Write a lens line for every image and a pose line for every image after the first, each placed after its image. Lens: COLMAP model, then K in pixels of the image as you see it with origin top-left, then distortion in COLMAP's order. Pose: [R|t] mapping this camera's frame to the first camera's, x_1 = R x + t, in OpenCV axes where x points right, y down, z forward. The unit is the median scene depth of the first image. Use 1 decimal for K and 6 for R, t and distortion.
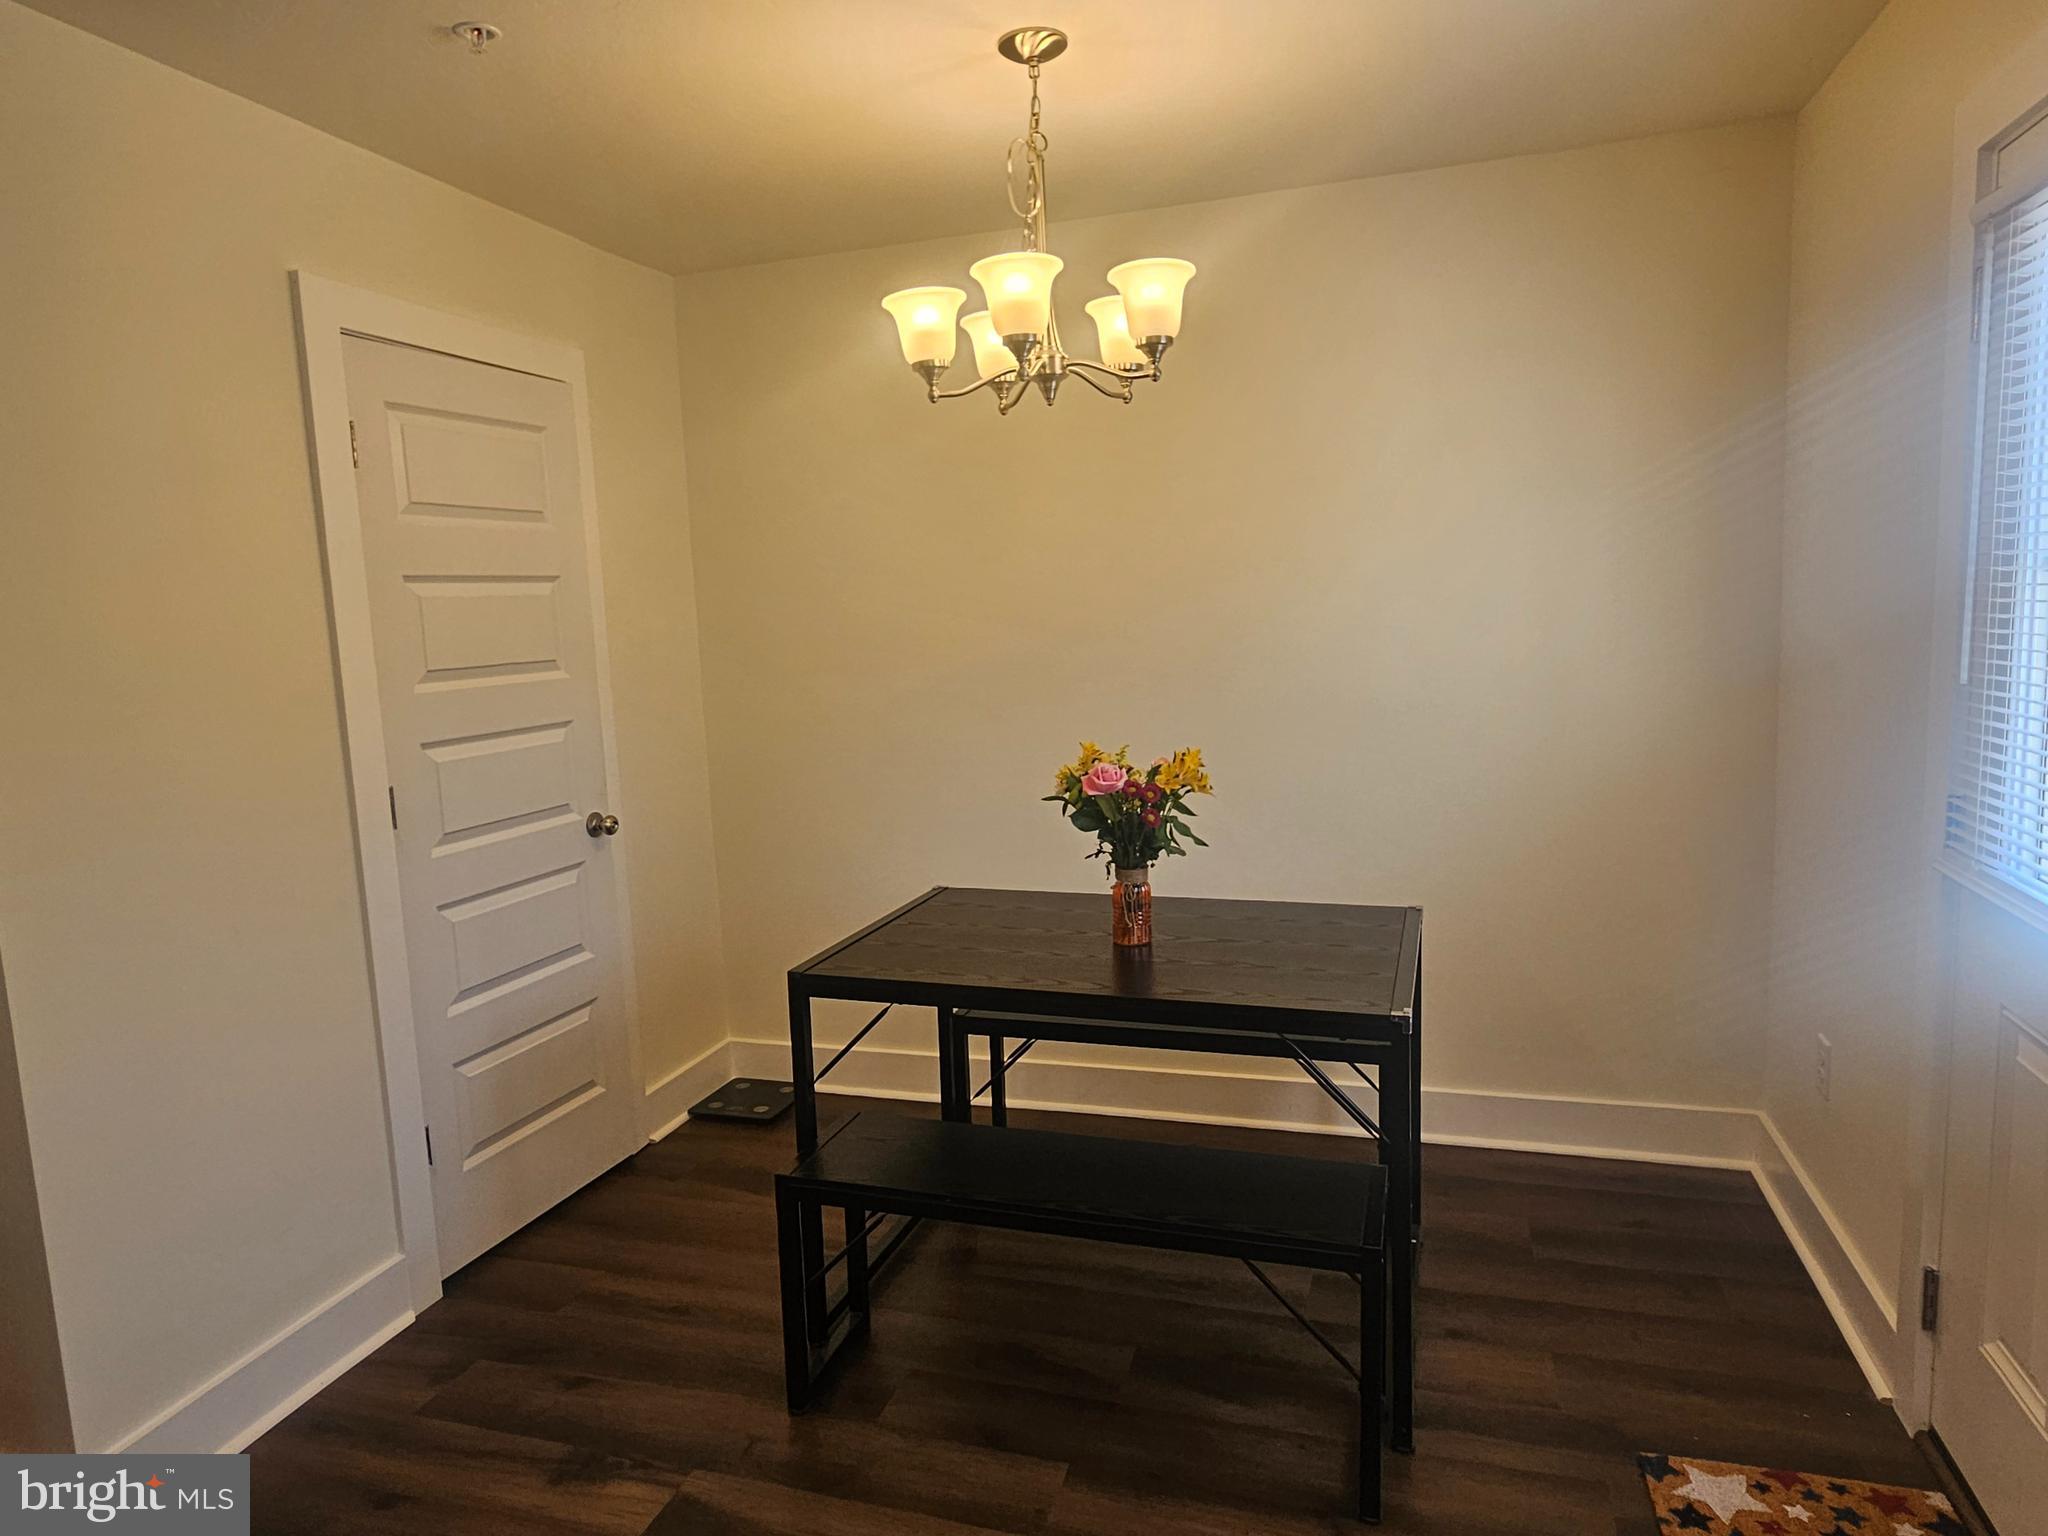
lens RADIAL K [[1257.6, 0, 1020.2], [0, 1257.6, 774.0], [0, 0, 1]] dist [-0.000150, 0.000342]
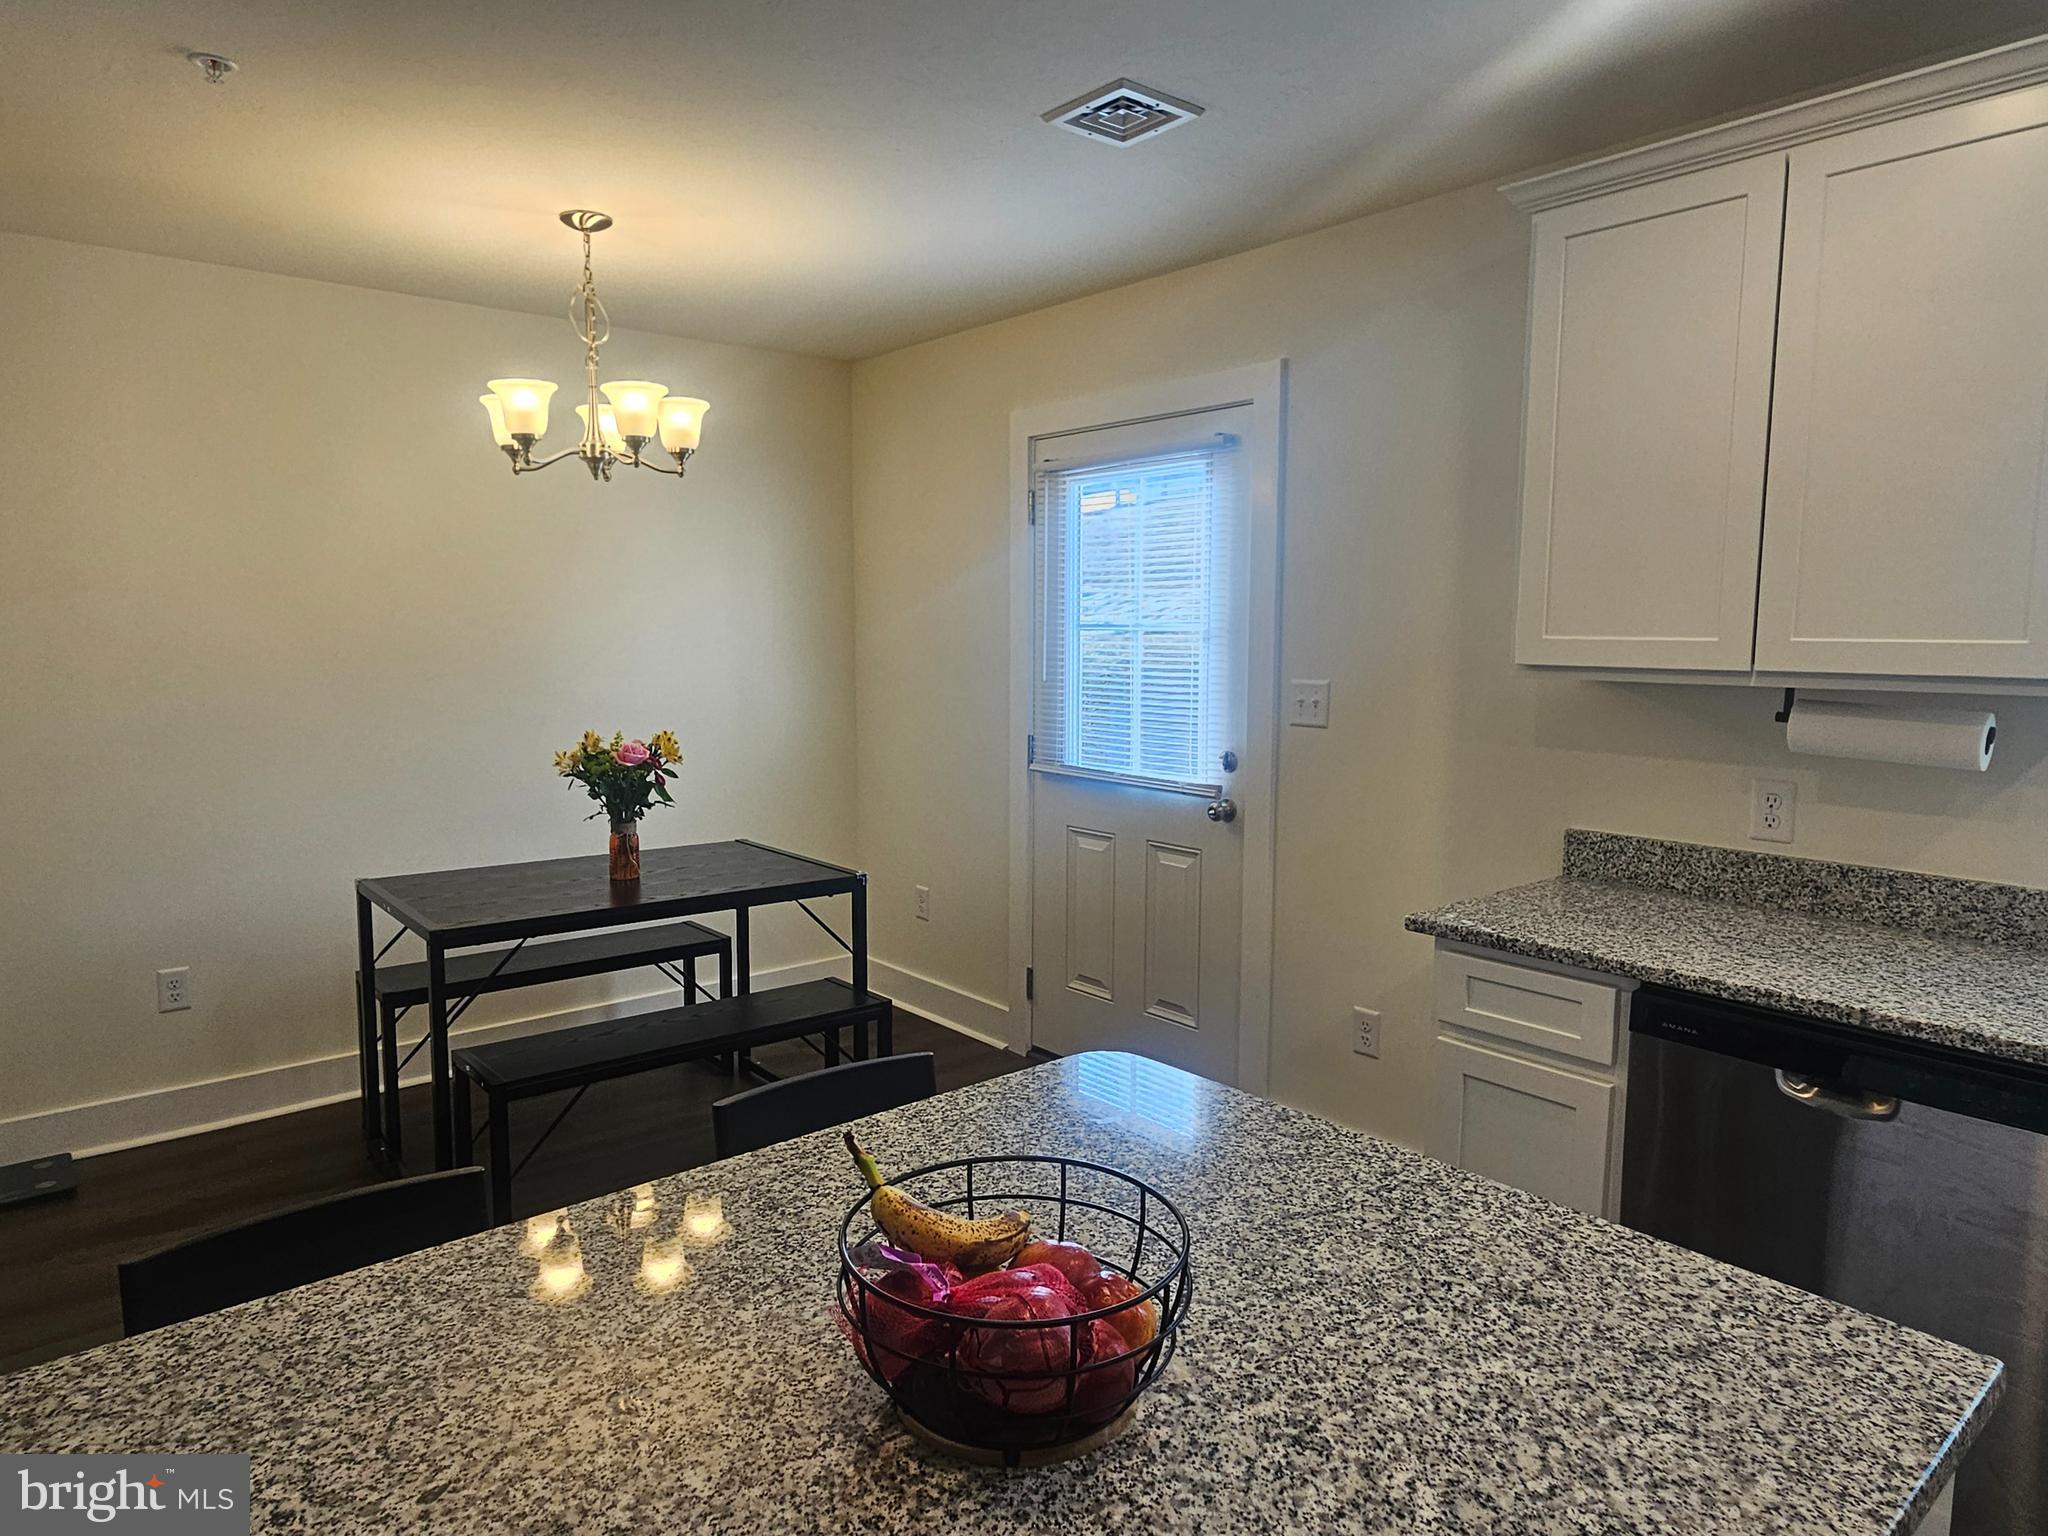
lens RADIAL K [[1257.6, 0, 1017.7], [0, 1257.6, 769.4], [0, 0, 1]] dist [-0.000150, 0.000342]
pose [[0.513593, -0.068723, 0.855277, -0.850900], [0.099287, 0.994851, 0.020316, 0.028728], [-0.852270, 0.074484, 0.517772, -0.045593]]
